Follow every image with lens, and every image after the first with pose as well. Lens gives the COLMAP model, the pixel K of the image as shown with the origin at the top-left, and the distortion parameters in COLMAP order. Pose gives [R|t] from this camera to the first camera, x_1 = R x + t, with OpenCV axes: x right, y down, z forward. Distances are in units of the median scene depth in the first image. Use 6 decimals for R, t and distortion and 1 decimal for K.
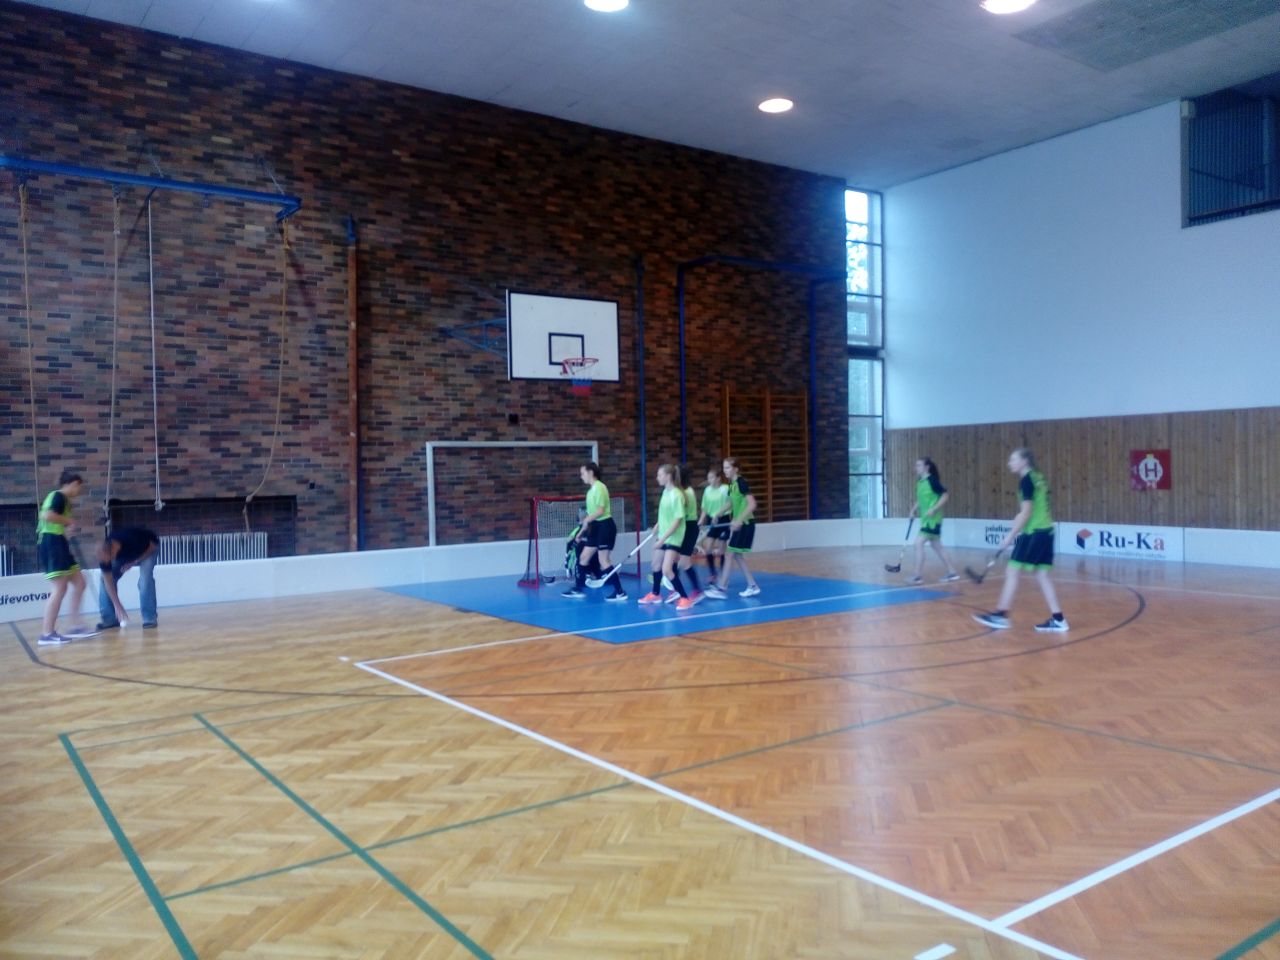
lens RADIAL K [[999.2, 0, 647.7], [0, 999.2, 483.1], [0, 0, 1]] dist [0.072050, -0.107655]
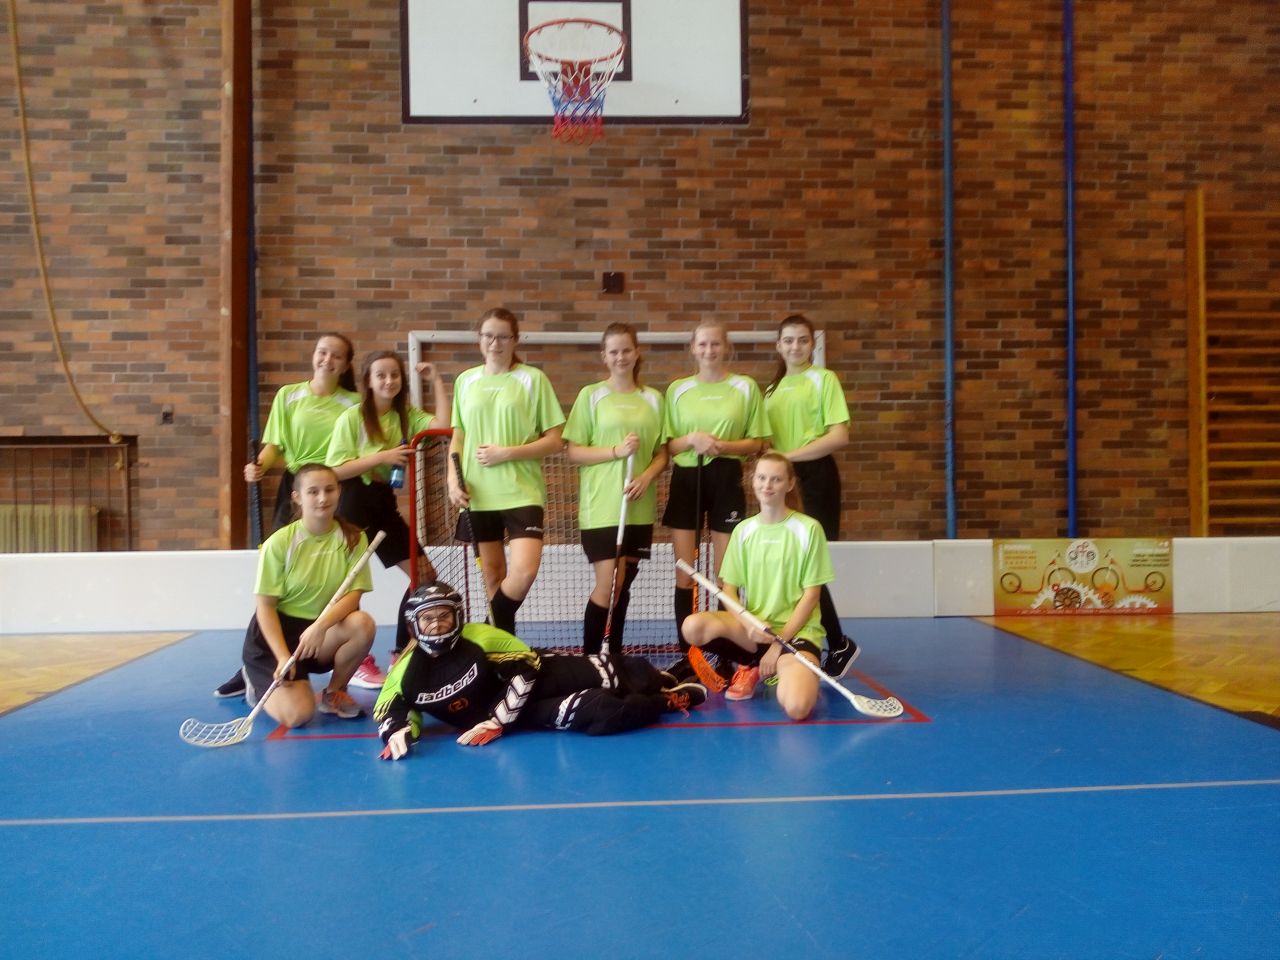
lens RADIAL K [[999.2, 0, 641.3], [0, 999.2, 479.5], [0, 0, 1]] dist [0.072050, -0.107655]
pose [[0.844009, 0.012158, -0.536191, 0.126795], [-0.016099, 0.999867, -0.002669, 0.027874], [0.536087, 0.010885, 0.844092, 0.621213]]
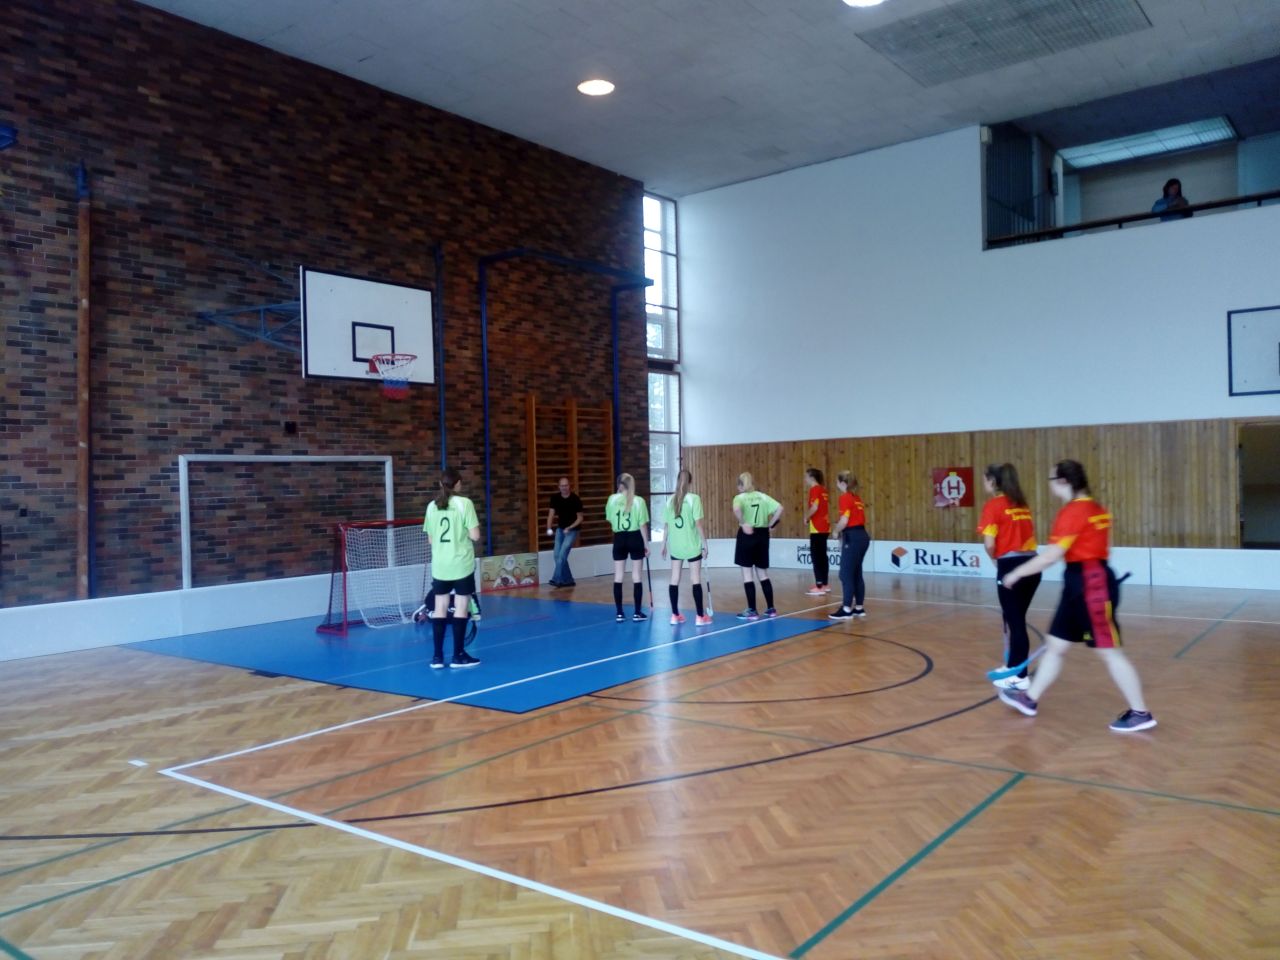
lens RADIAL K [[999.2, 0, 650.3], [0, 999.2, 486.5], [0, 0, 1]] dist [0.072050, -0.107655]
pose [[0.958954, -0.003962, 0.283532, -0.086636], [0.008943, 0.999828, -0.016274, -0.000140], [-0.283419, 0.018141, 0.958825, 0.126347]]
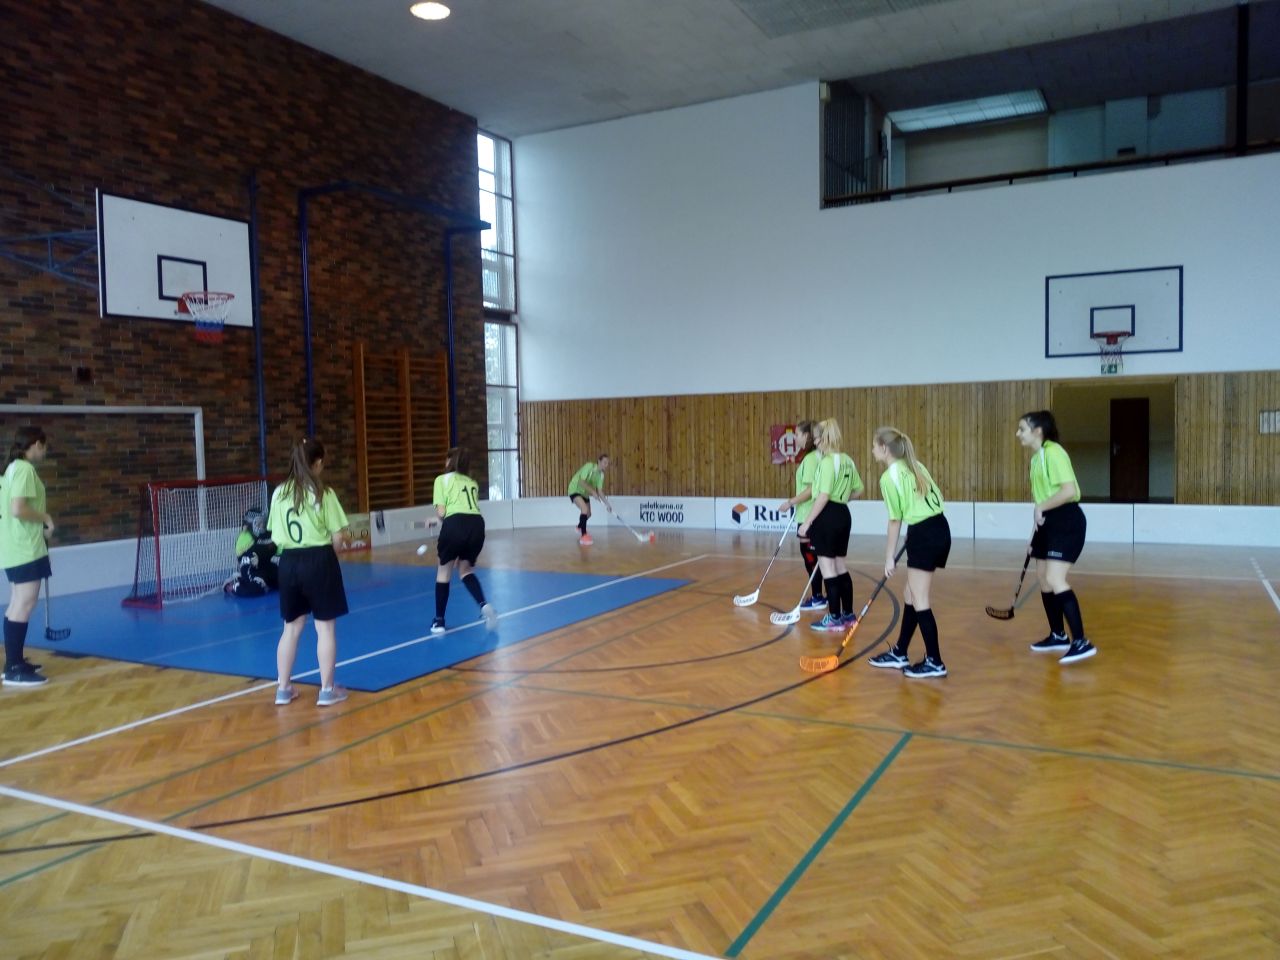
lens RADIAL K [[999.2, 0, 641.0], [0, 999.2, 488.6], [0, 0, 1]] dist [0.072050, -0.107655]
pose [[0.896486, -0.020633, 0.442591, -0.098553], [0.007750, 0.999493, 0.030898, -0.000695], [-0.443004, -0.024270, 0.896191, 0.160879]]
